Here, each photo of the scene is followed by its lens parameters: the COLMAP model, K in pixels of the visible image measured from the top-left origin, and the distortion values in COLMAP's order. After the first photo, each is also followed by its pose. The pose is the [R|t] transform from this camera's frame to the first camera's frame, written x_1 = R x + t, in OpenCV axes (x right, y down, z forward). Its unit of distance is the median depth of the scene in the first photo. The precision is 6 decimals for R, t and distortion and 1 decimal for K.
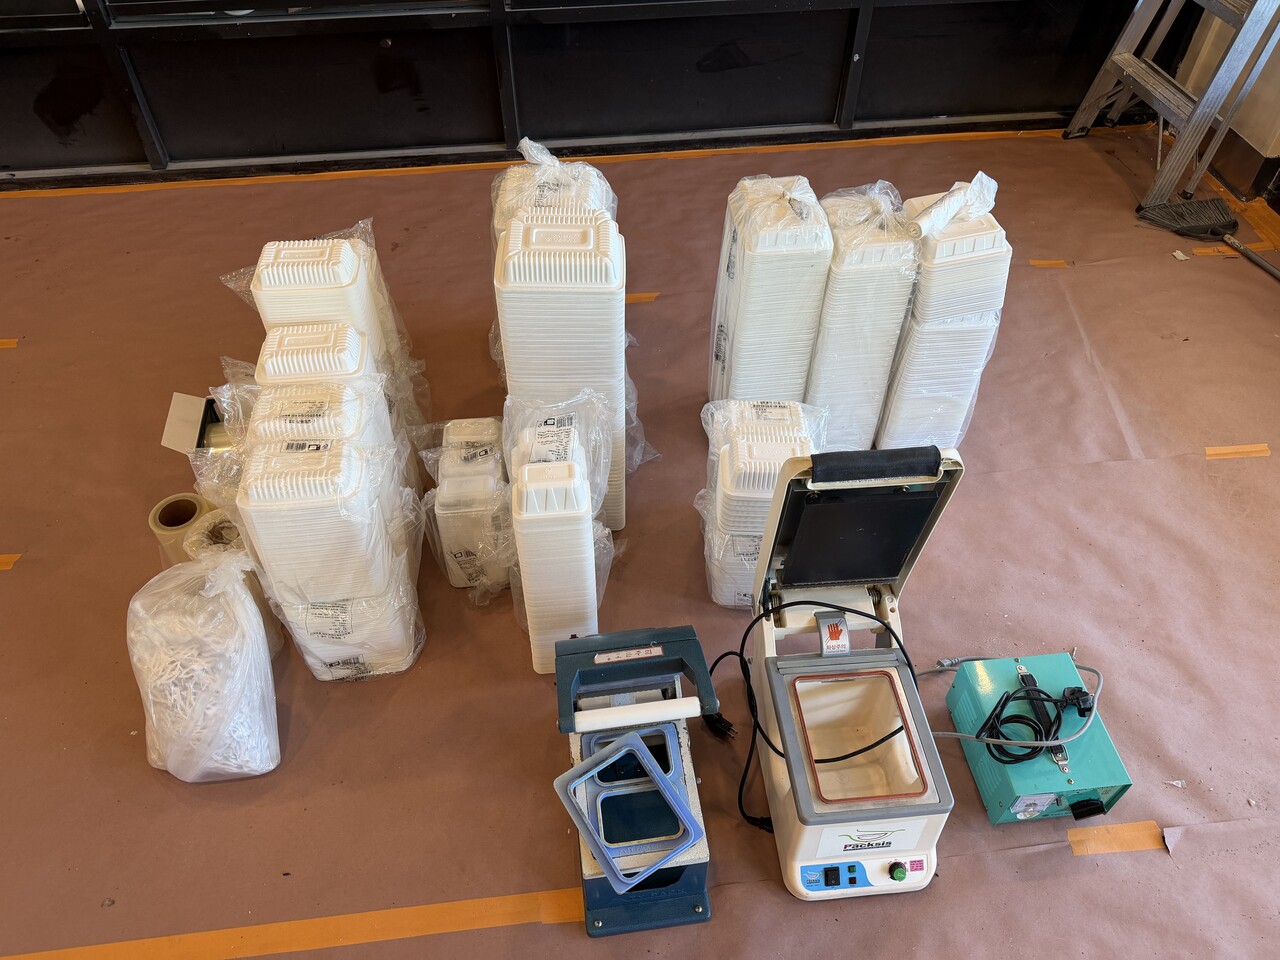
lens RADIAL K [[890.2, 0, 640.0], [0, 890.2, 480.0], [0, 0, 1]] dist [0.004562, 0.001187]
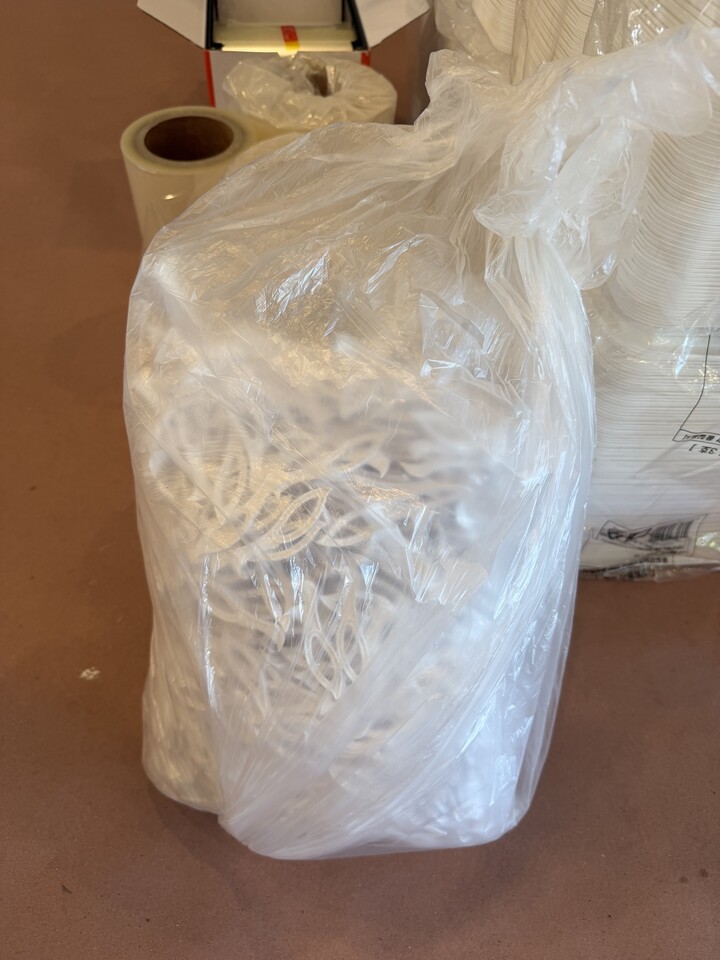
lens RADIAL K [[667.6, 0, 360.0], [0, 667.6, 480.0], [0, 0, 1]] dist [0.004562, 0.001187]
pose [[0.996150, 0.082044, 0.030879, -0.509527], [-0.085157, 0.989274, 0.118678, 0.175472], [-0.020811, -0.120851, 0.992453, 0.794623]]
